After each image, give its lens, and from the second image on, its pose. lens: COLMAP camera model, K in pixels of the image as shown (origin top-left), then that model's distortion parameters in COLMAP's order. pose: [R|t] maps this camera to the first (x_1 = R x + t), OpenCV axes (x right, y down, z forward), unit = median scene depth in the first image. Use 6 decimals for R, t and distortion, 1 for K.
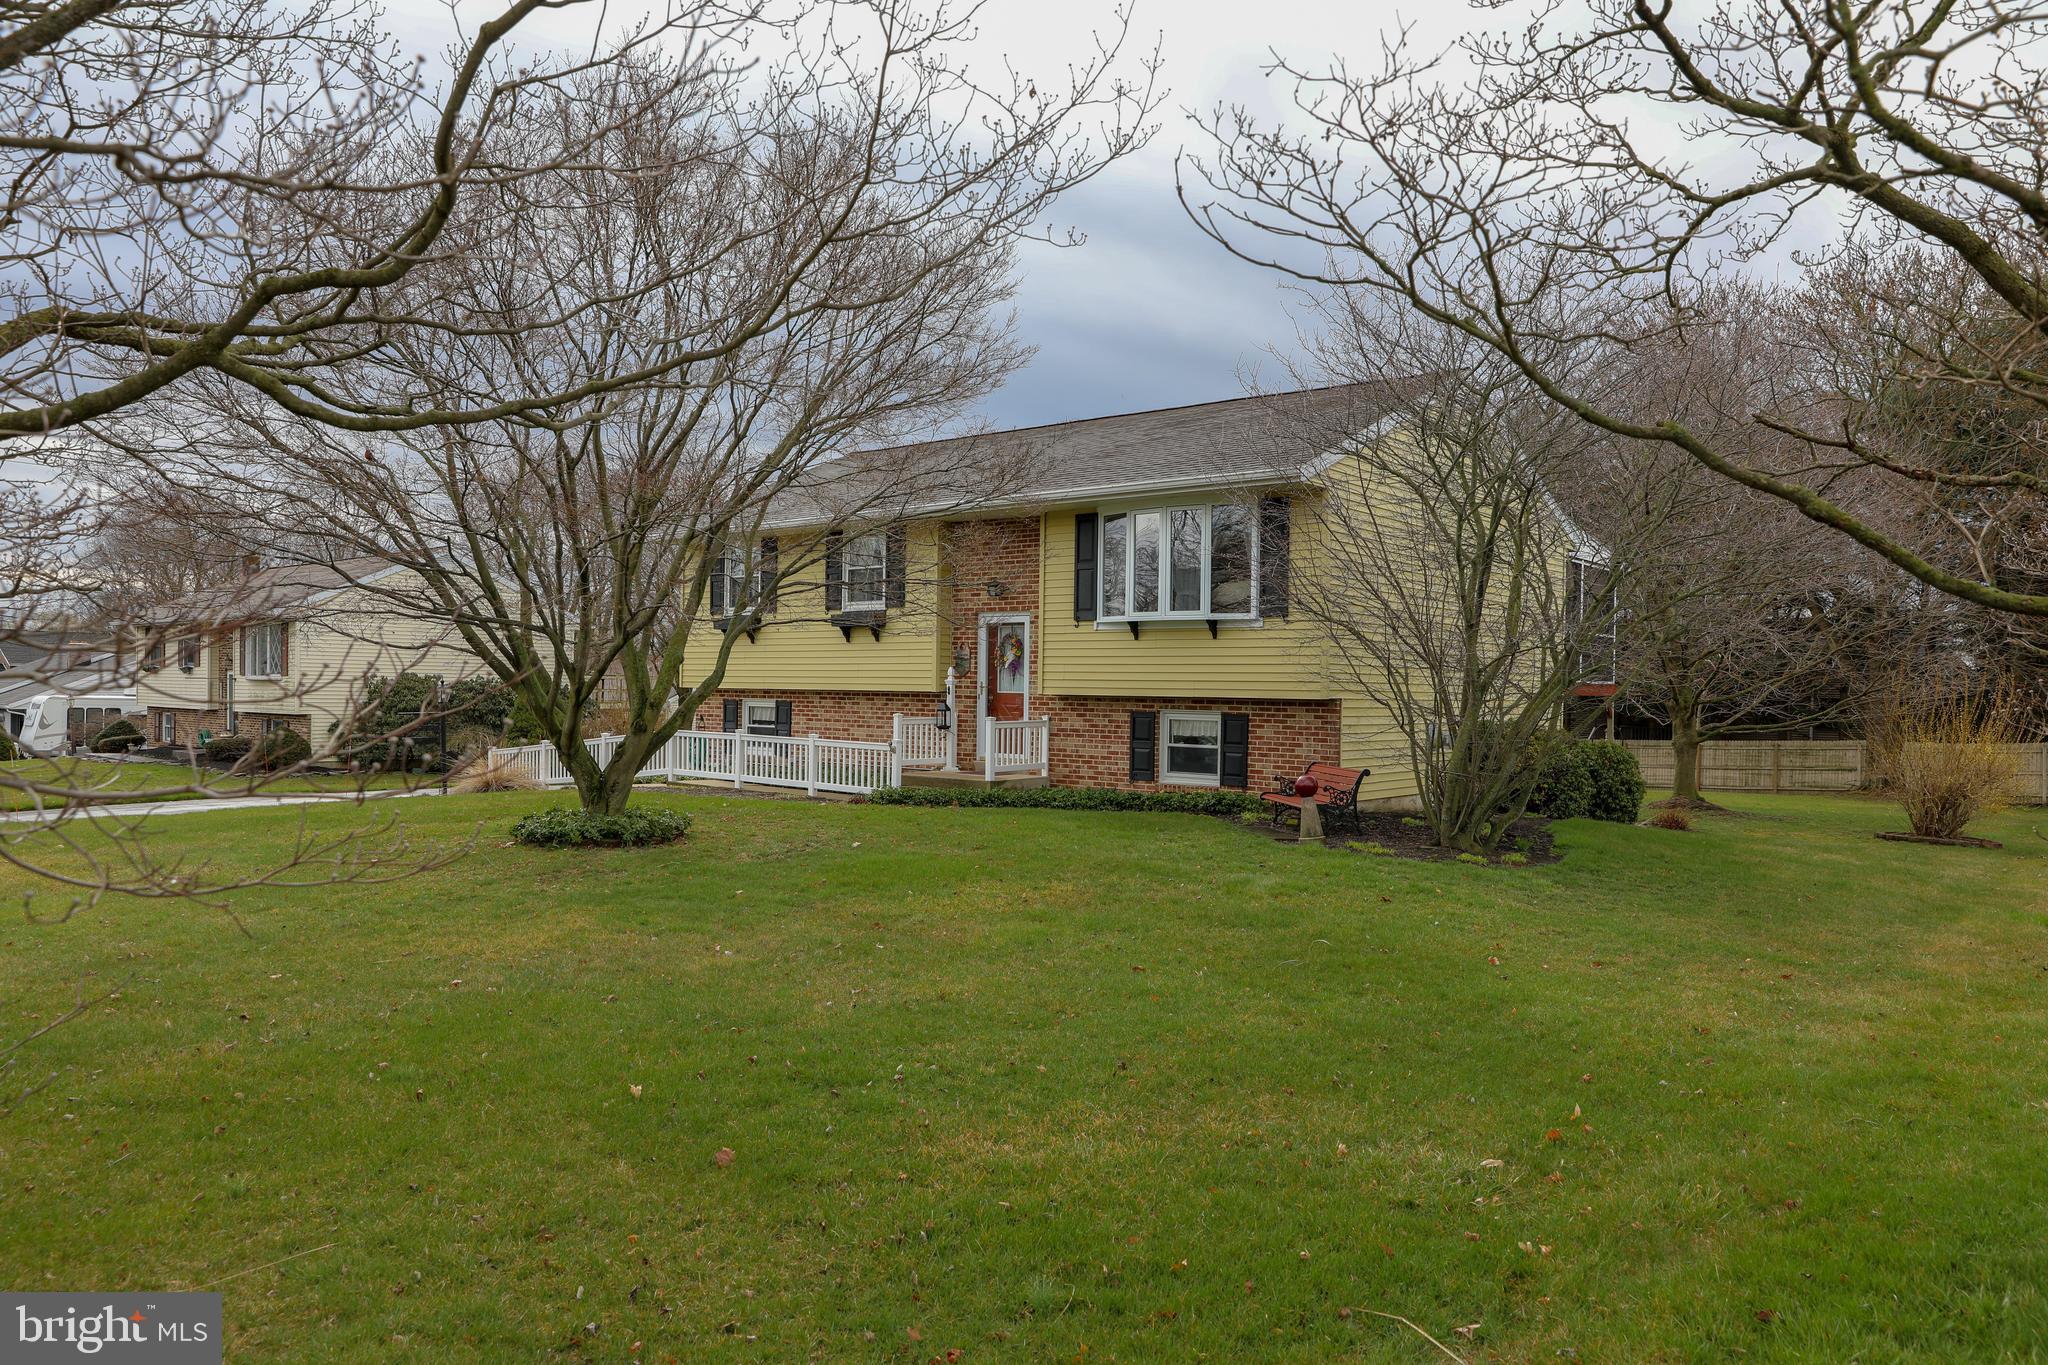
lens RADIAL K [[1419.1, 0, 1020.6], [0, 1419.1, 681.5], [0, 0, 1]] dist [-0.109777, 0.083573]
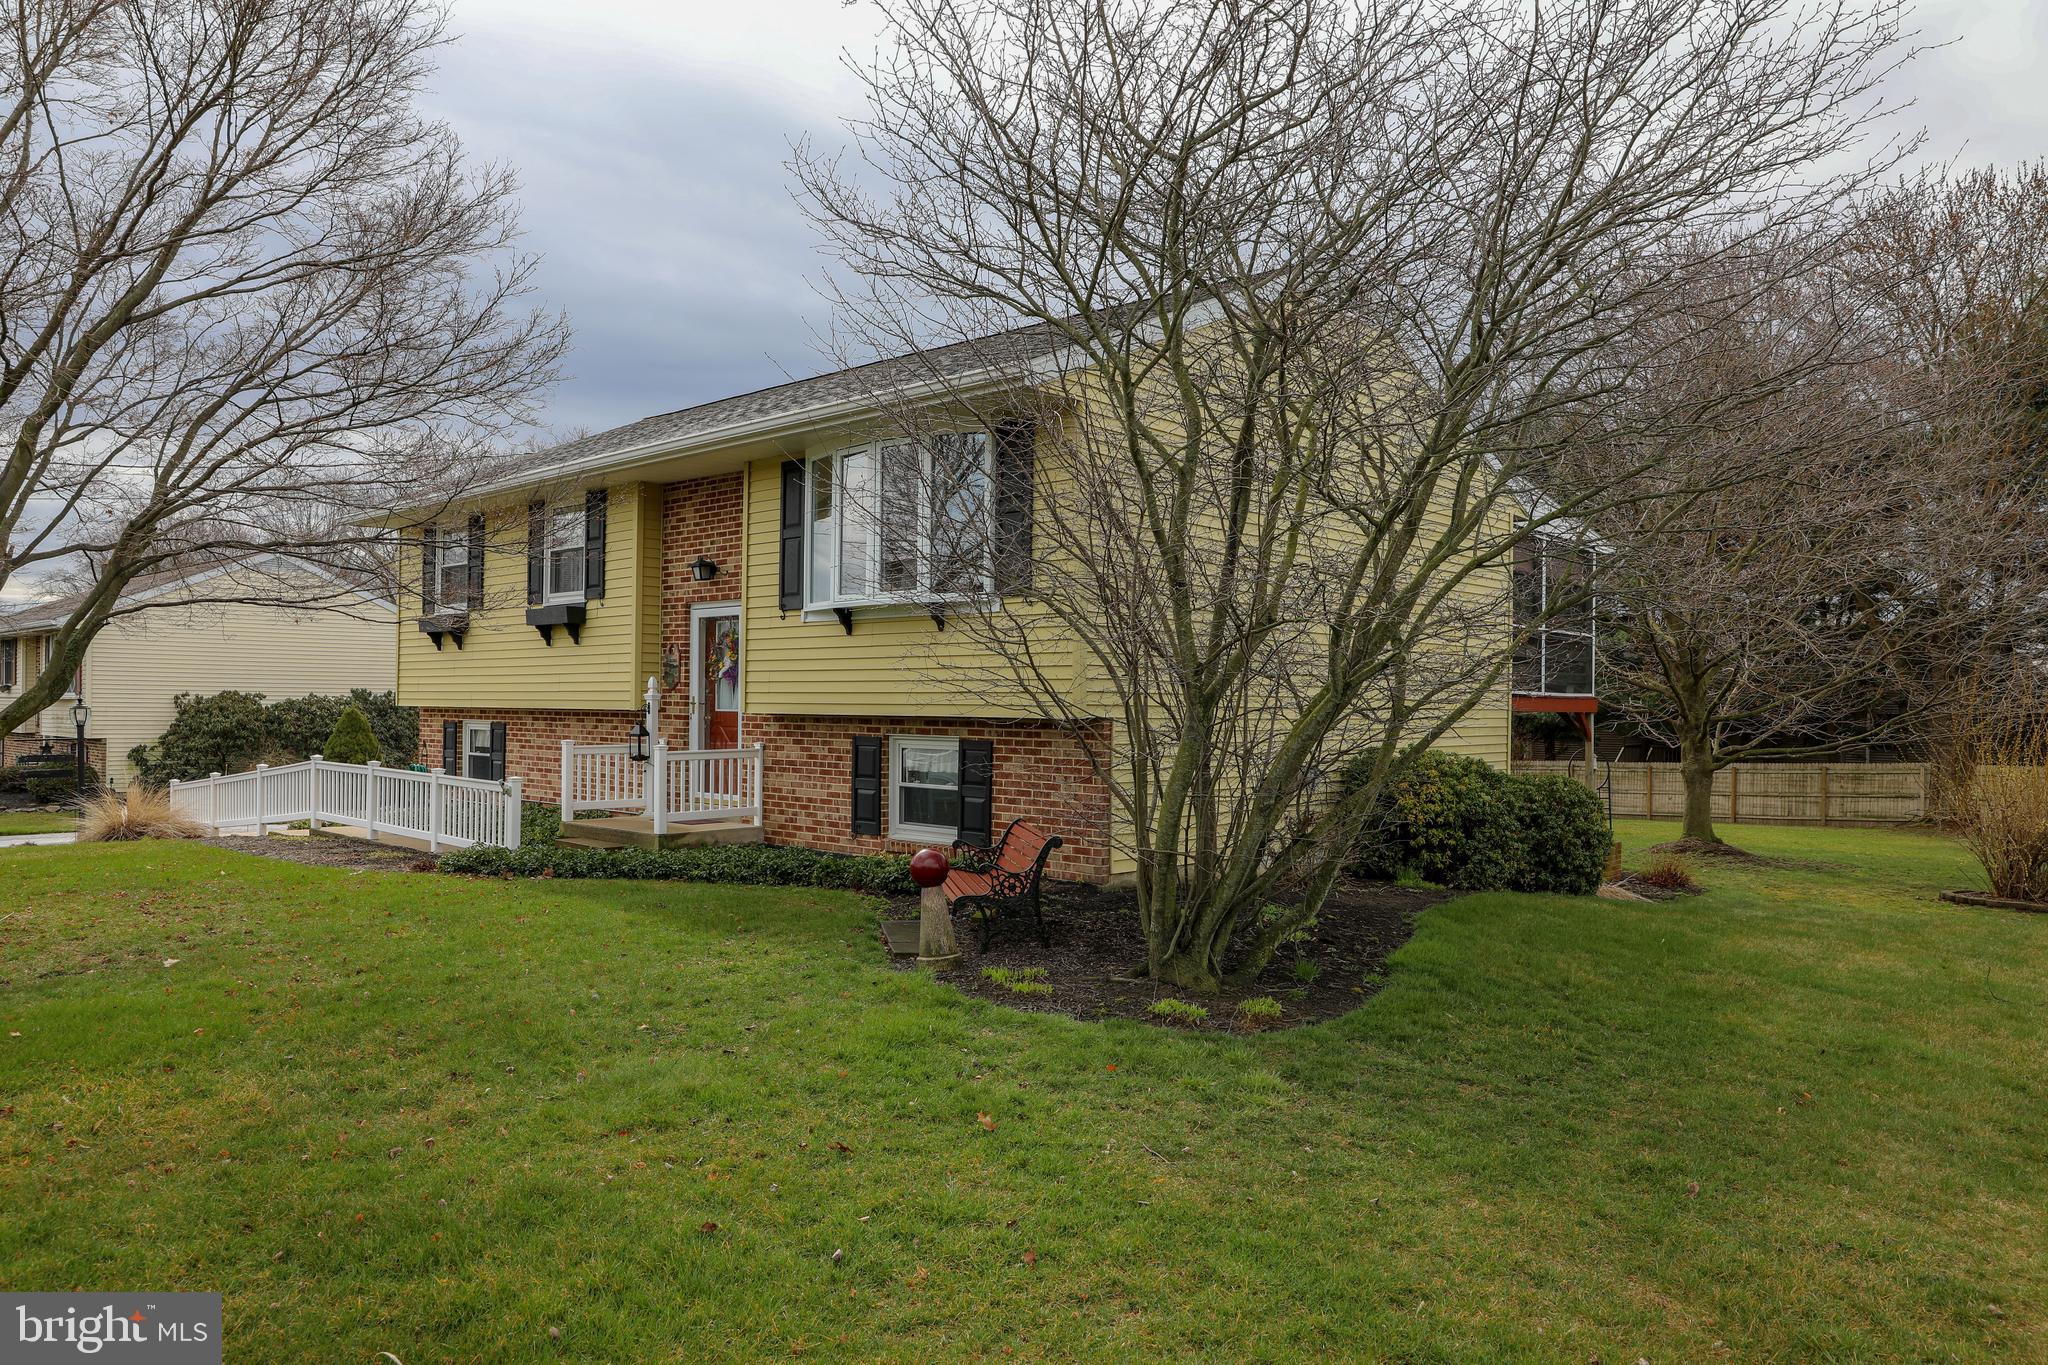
lens RADIAL K [[1419.1, 0, 1014.5], [0, 1419.1, 685.3], [0, 0, 1]] dist [-0.109777, 0.083573]
pose [[0.999216, -0.004426, -0.039347, 0.170781], [0.004008, 0.999935, -0.010700, 0.002956], [0.039392, 0.010534, 0.999168, 0.270028]]
